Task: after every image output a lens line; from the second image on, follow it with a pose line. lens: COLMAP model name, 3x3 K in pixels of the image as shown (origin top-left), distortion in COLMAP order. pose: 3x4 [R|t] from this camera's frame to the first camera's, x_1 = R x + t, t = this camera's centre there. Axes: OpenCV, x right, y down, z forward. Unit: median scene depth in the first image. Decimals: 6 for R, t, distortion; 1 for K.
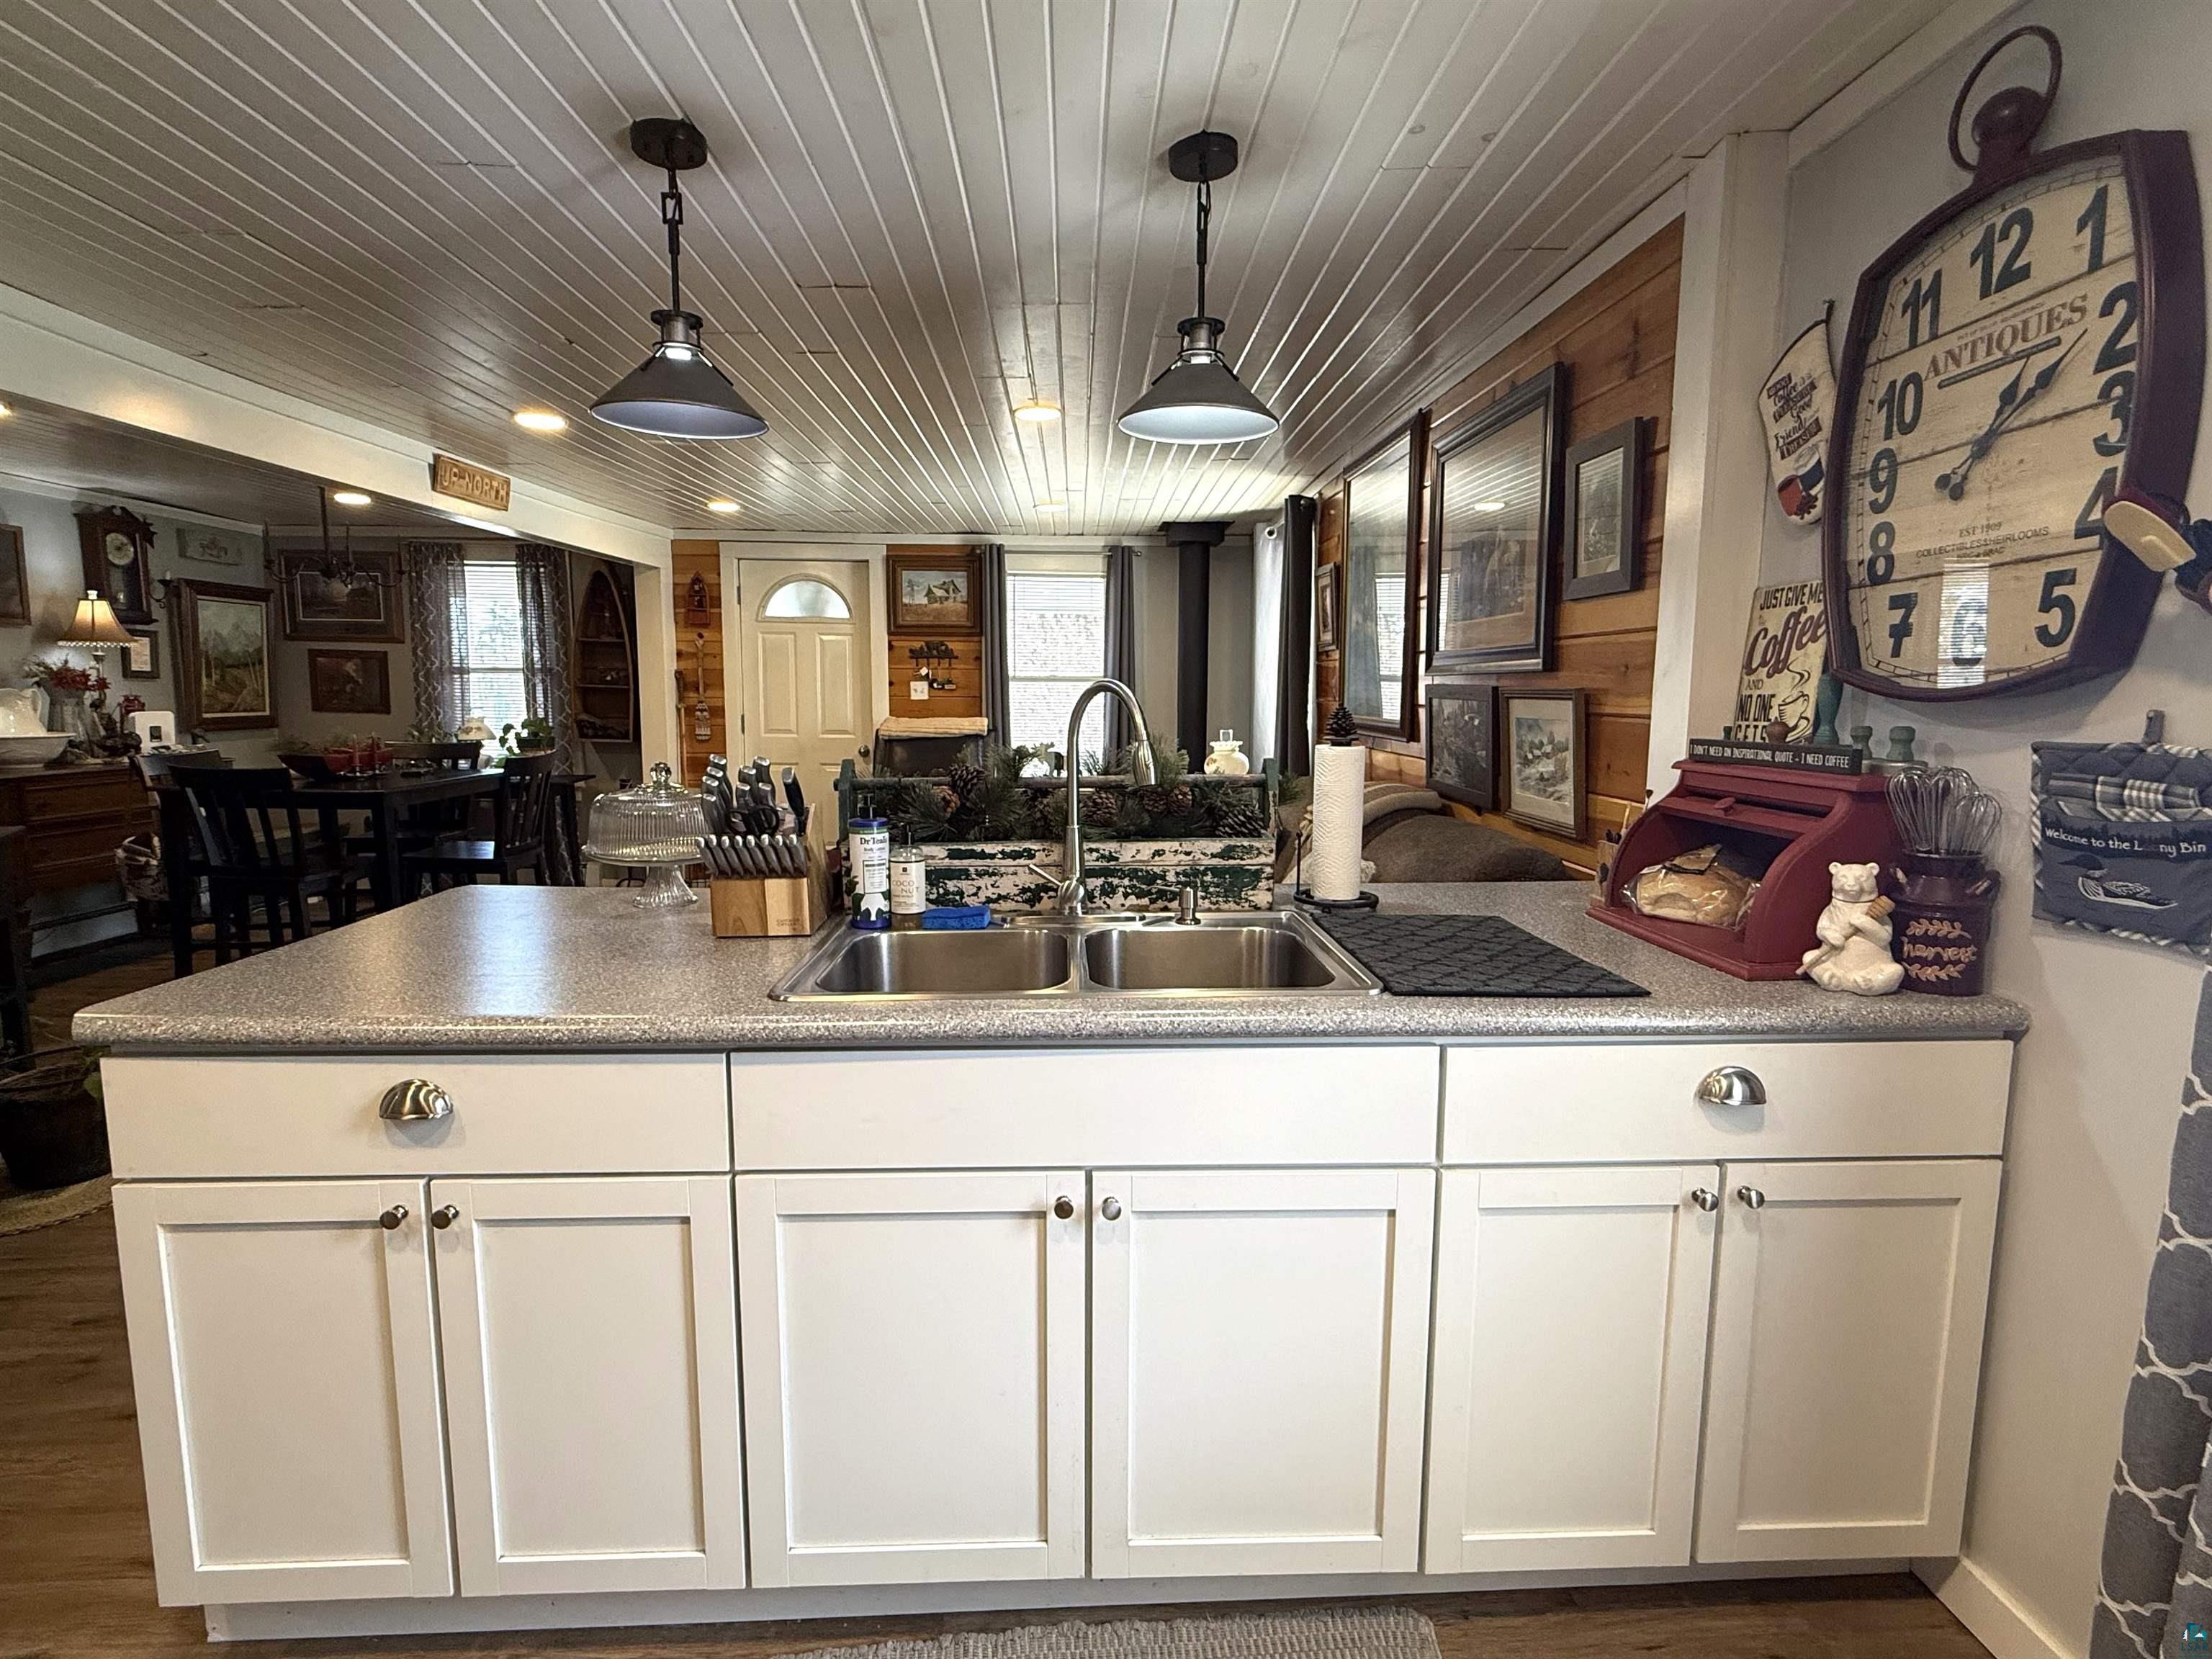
lens RADIAL K [[1059.9, 0, 1100.5], [0, 1059.9, 832.2], [0, 0, 1]] dist [0.001011, 0.000659]
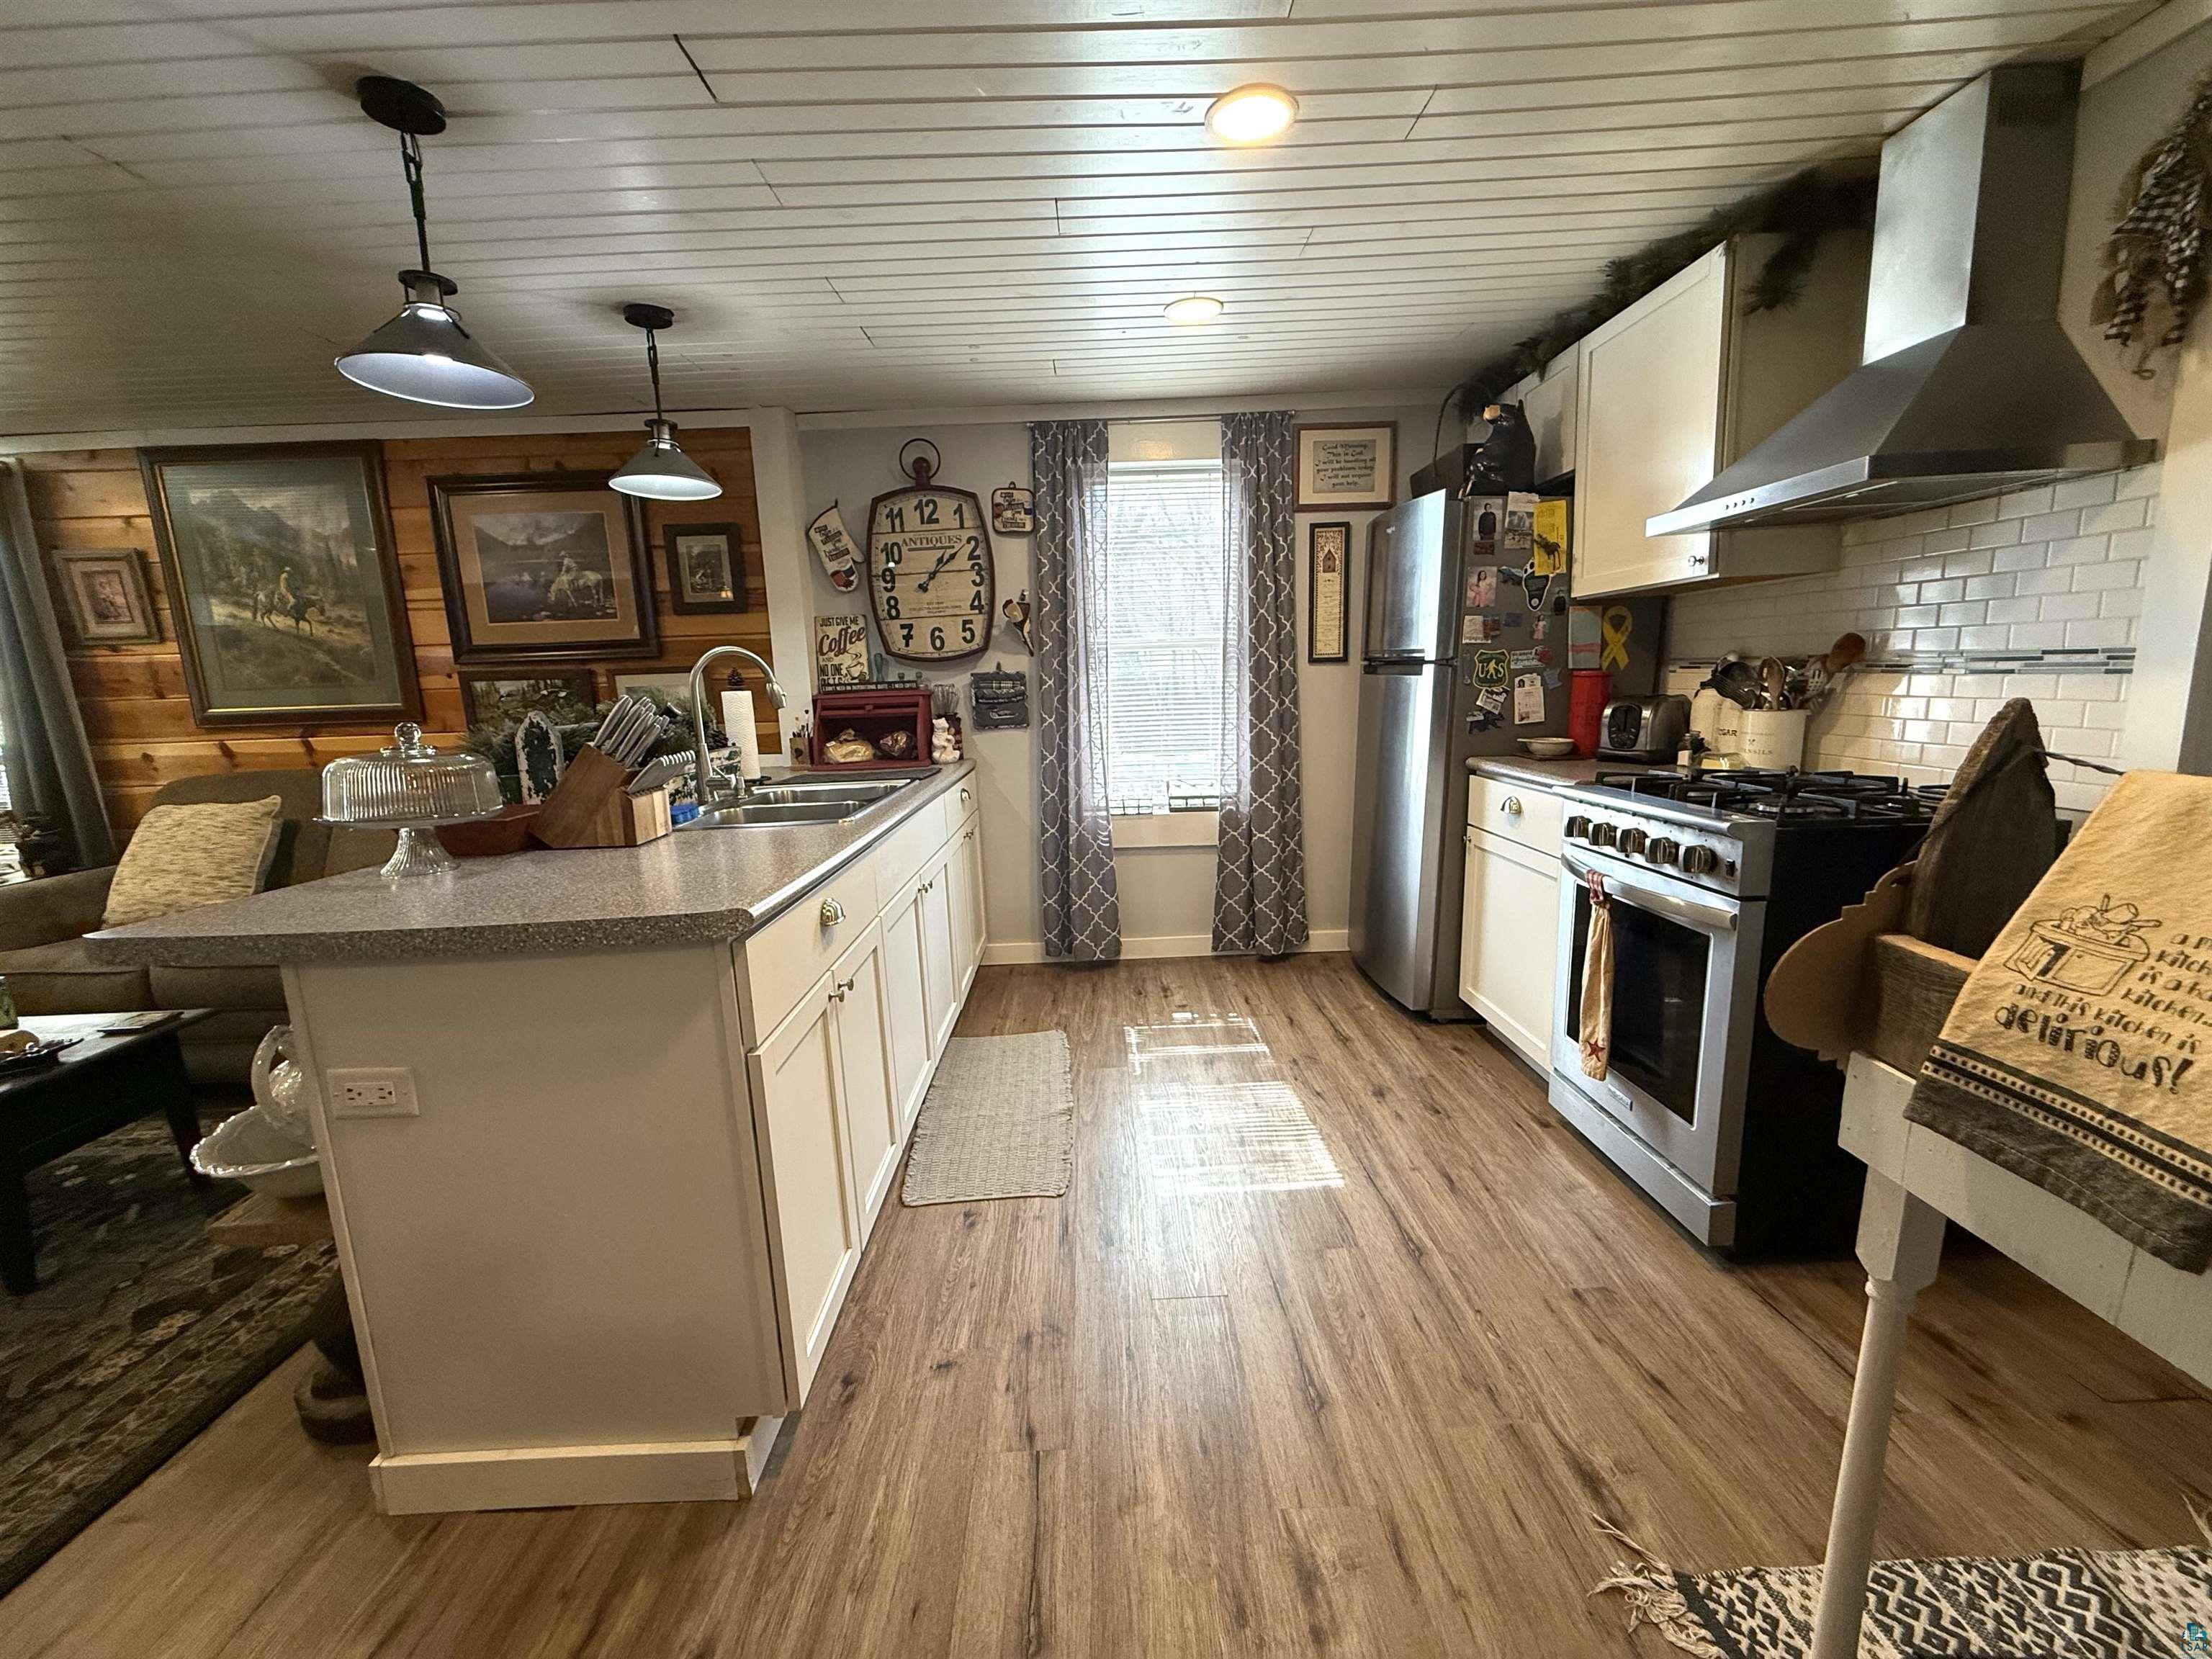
lens RADIAL K [[883.1, 0, 1101.9], [0, 883.1, 829.4], [0, 0, 1]] dist [-0.003051, -0.000216]
pose [[0.029760, -0.167191, 0.985475, -1.541782], [0.169787, 0.972430, 0.159851, 0.012272], [-0.985031, 0.162564, 0.057326, 0.457568]]
